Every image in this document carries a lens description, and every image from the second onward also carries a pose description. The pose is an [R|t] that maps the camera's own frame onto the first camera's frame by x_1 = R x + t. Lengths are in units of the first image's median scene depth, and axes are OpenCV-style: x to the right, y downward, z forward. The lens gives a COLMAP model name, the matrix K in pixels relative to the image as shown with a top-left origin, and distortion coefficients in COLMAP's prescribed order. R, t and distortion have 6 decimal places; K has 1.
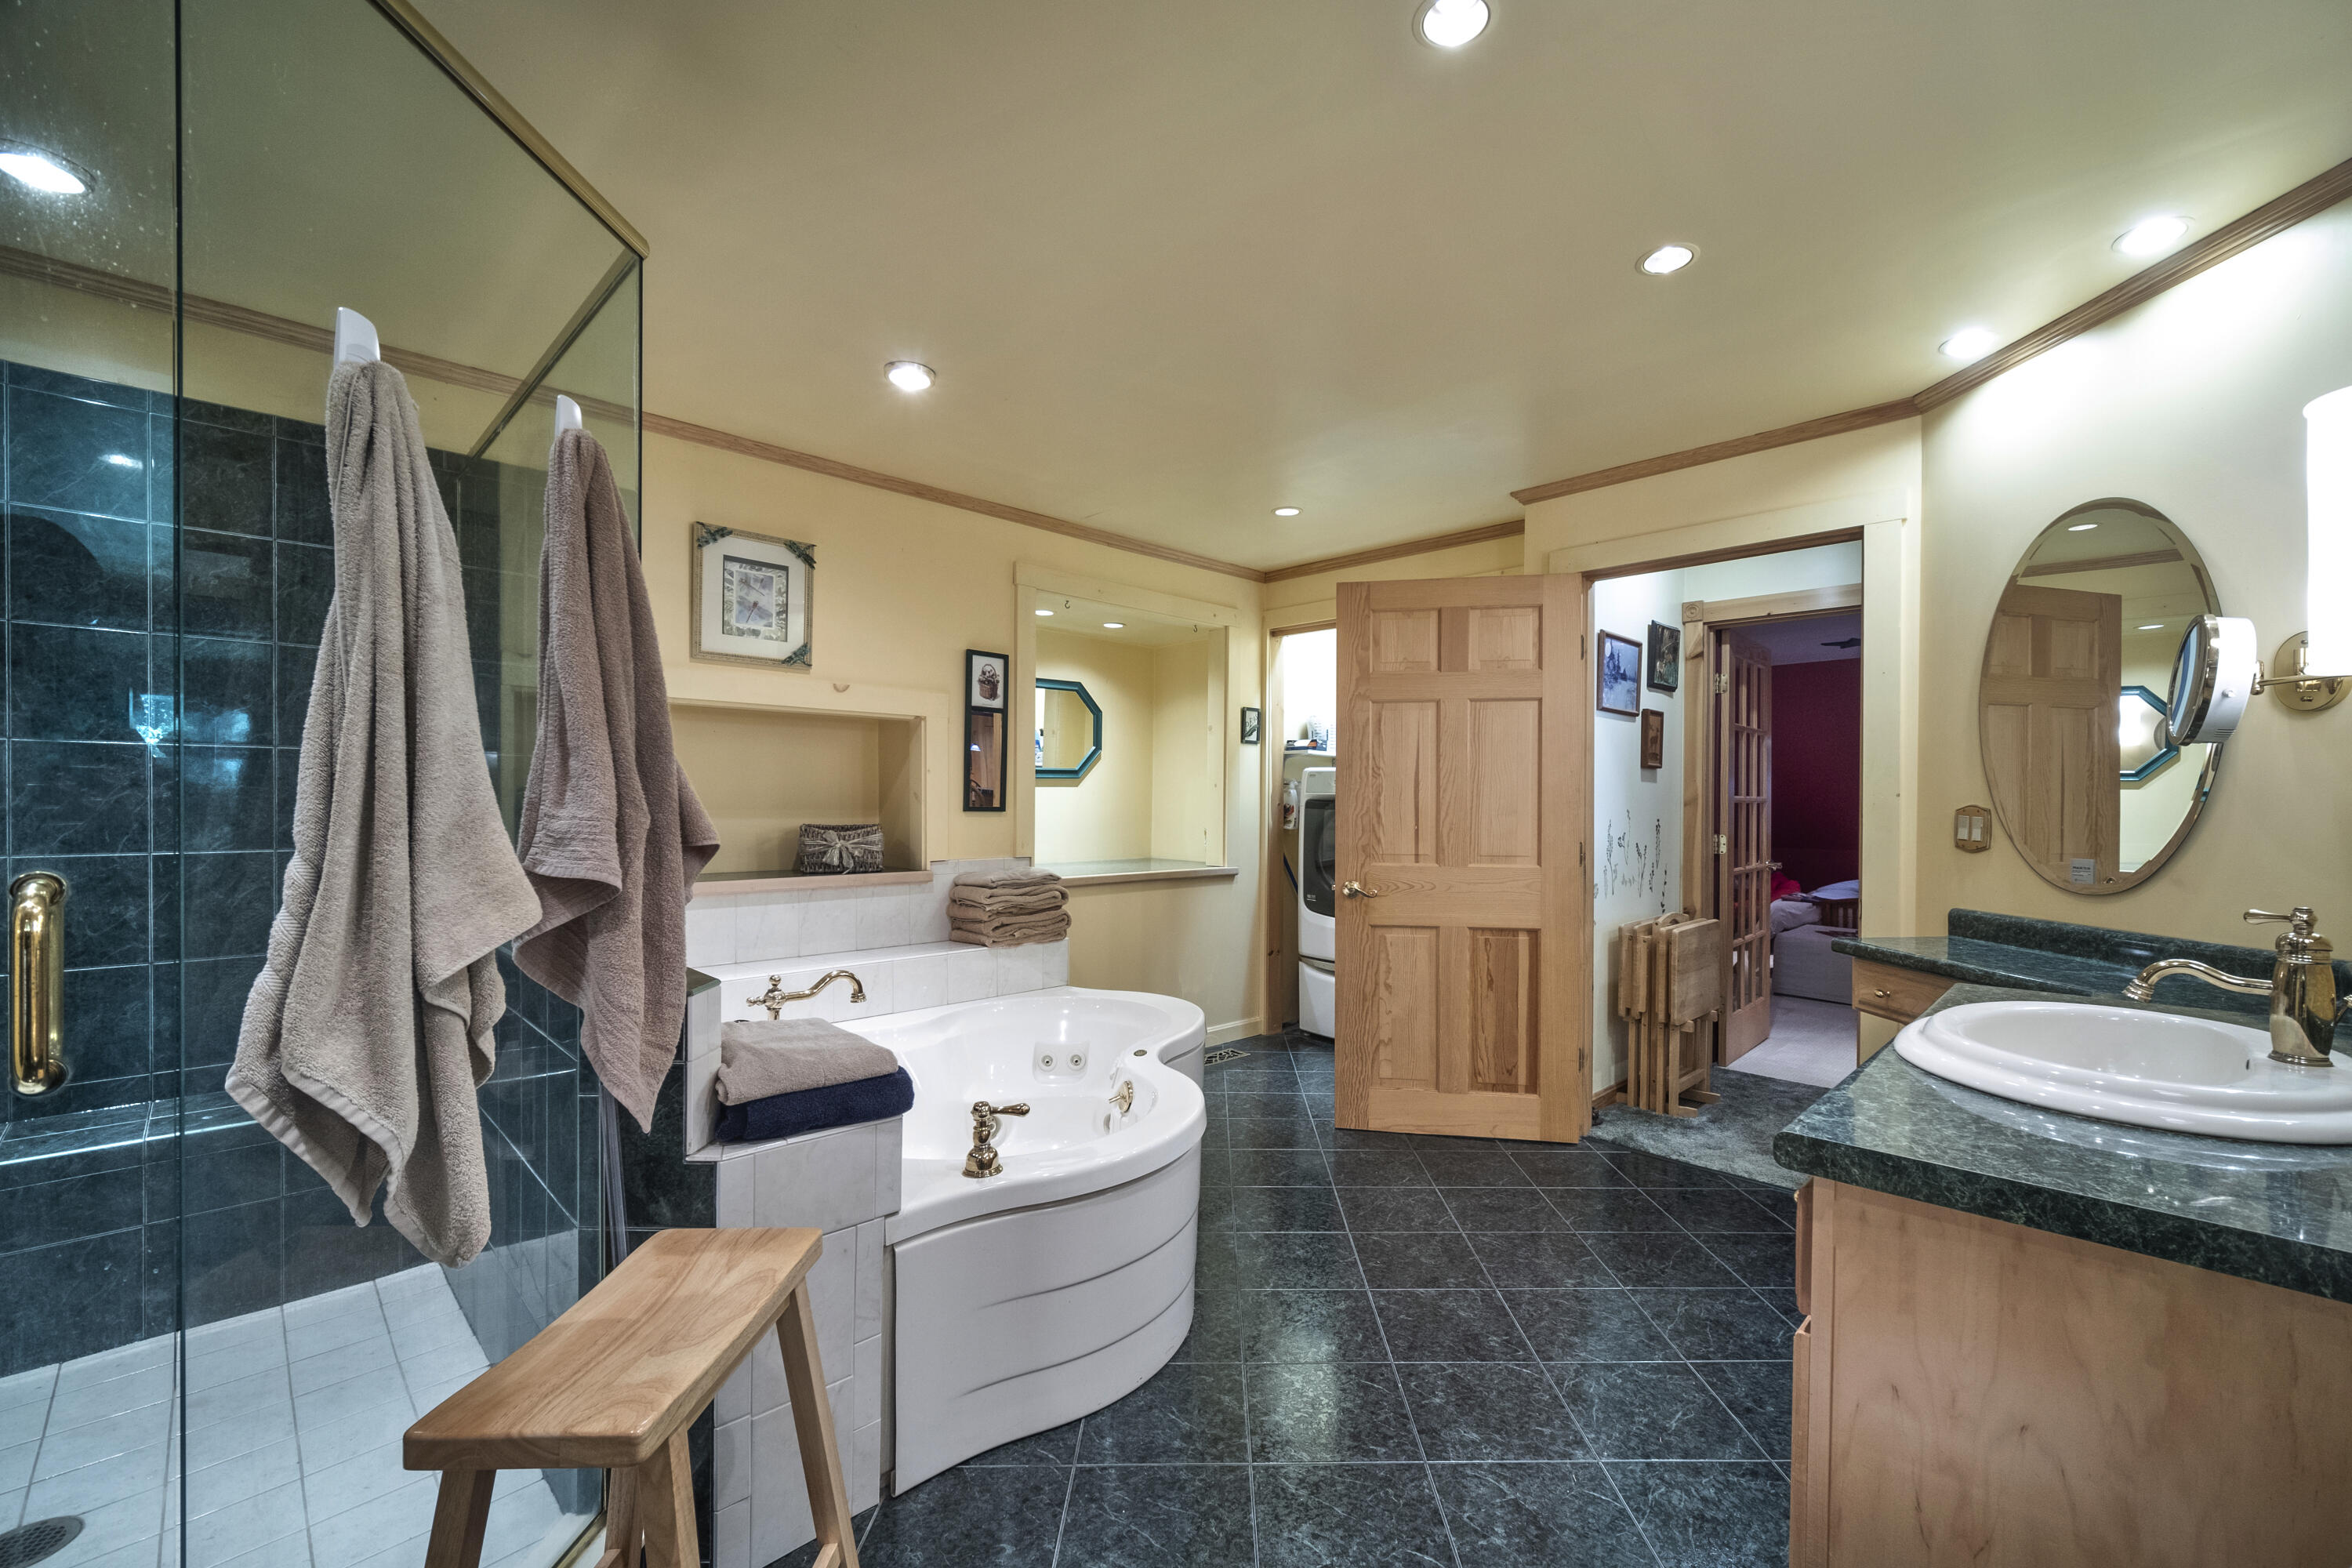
lens RADIAL K [[1021.2, 0, 1191.3], [0, 1021.2, 808.1], [0, 0, 1]] dist [0.000203, 0.000031]
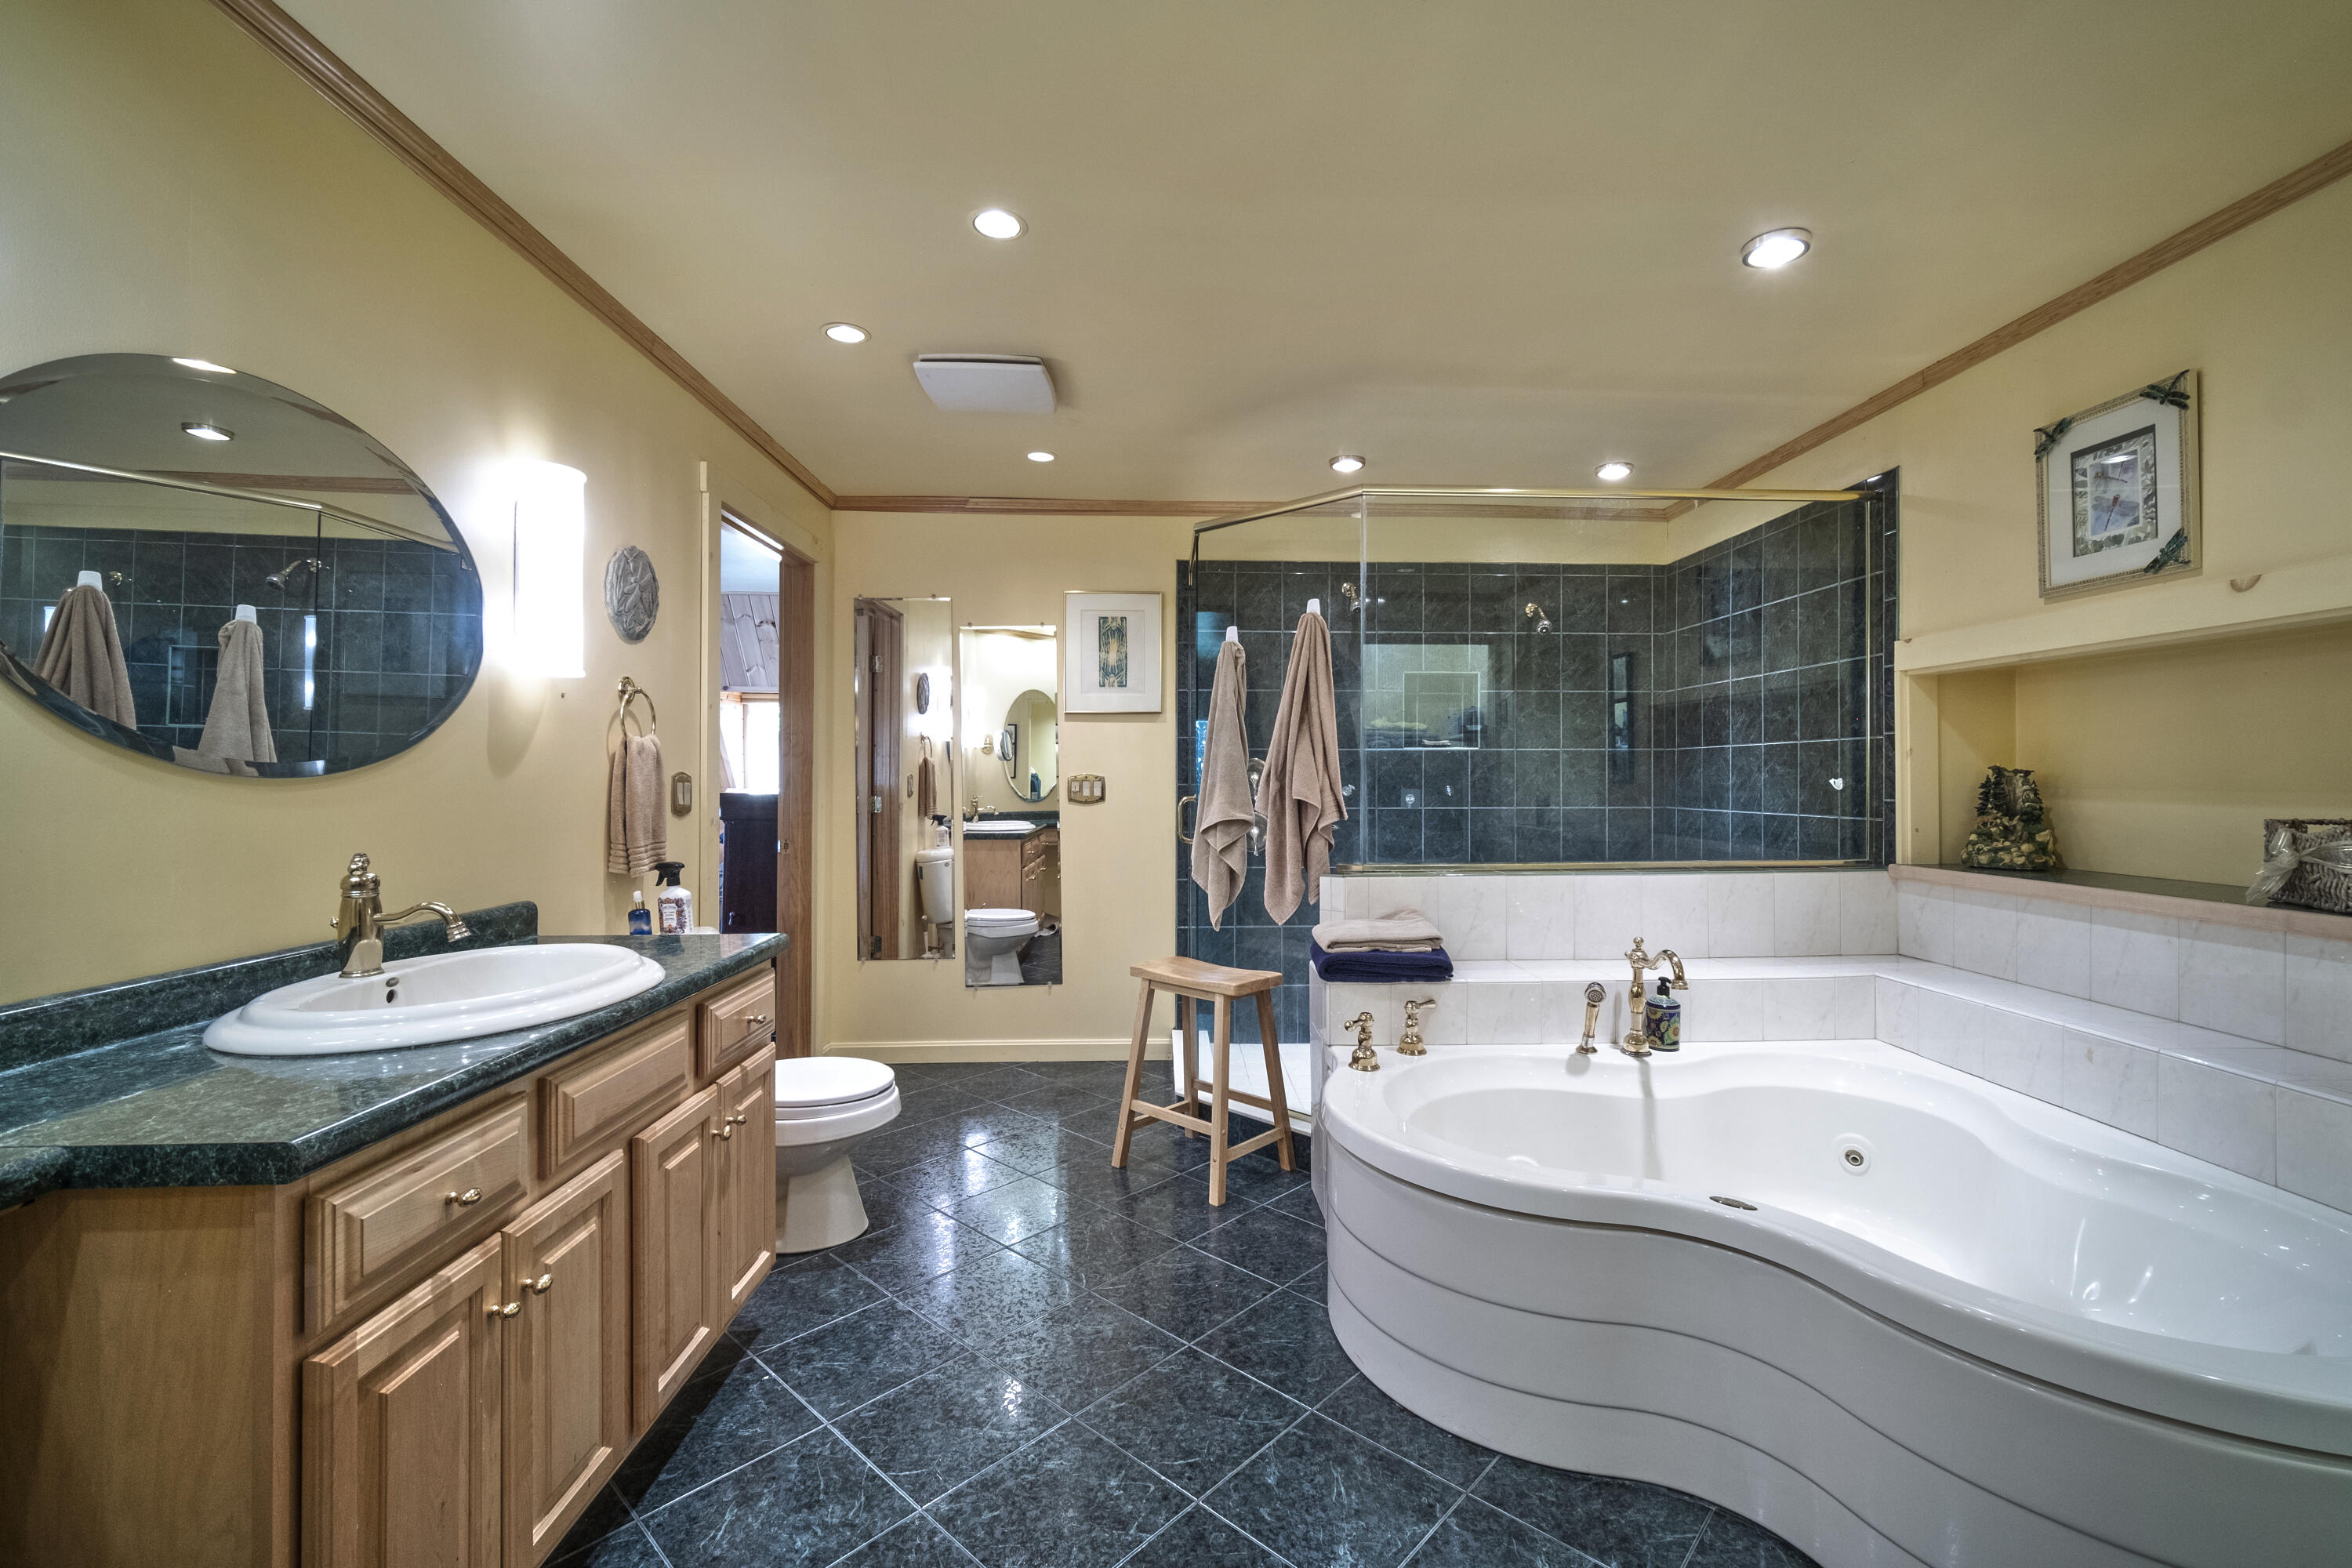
lens RADIAL K [[935.7, 0, 1193.9], [0, 935.7, 772.1], [0, 0, 1]] dist [-0.001901, -0.000134]
pose [[-0.673800, -0.012573, -0.738807, 0.469729], [-0.010879, 0.999916, -0.007095, -0.000214], [0.738834, 0.003257, -0.673880, 0.952990]]
